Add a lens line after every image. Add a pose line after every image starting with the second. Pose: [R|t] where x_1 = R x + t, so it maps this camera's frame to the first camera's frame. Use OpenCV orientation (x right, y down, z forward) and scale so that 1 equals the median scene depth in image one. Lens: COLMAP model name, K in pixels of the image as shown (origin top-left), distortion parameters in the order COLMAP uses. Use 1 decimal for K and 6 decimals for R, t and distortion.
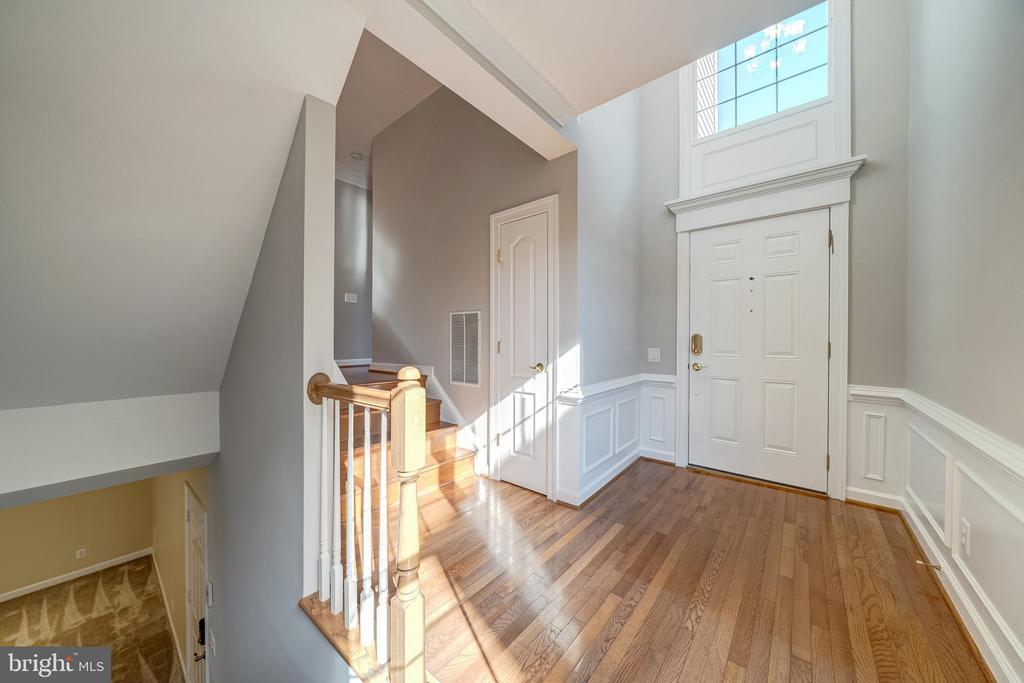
lens RADIAL K [[355.3, 0, 512.0], [0, 355.3, 341.5], [0, 0, 1]] dist [-0.000976, -0.000116]
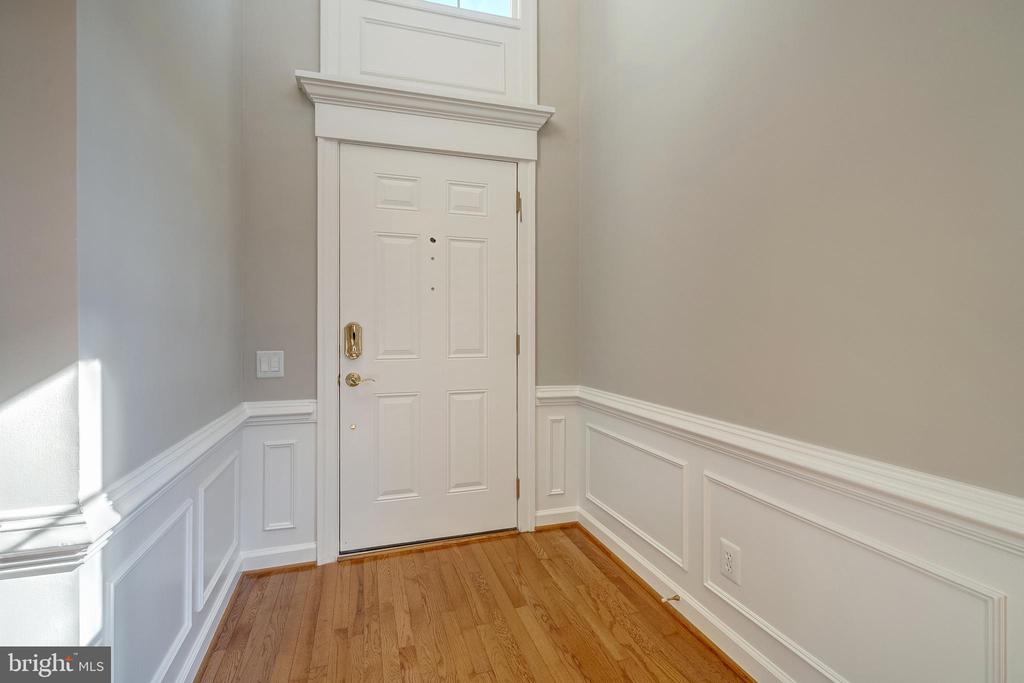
lens RADIAL K [[436.2, 0, 509.3], [0, 436.2, 328.1], [0, 0, 1]] dist [-0.000389, 0.000211]
pose [[0.526840, -0.003850, 0.849956, 0.064097], [0.012875, 0.999911, -0.003451, -0.008647], [-0.849867, 0.012761, 0.526843, 0.505989]]
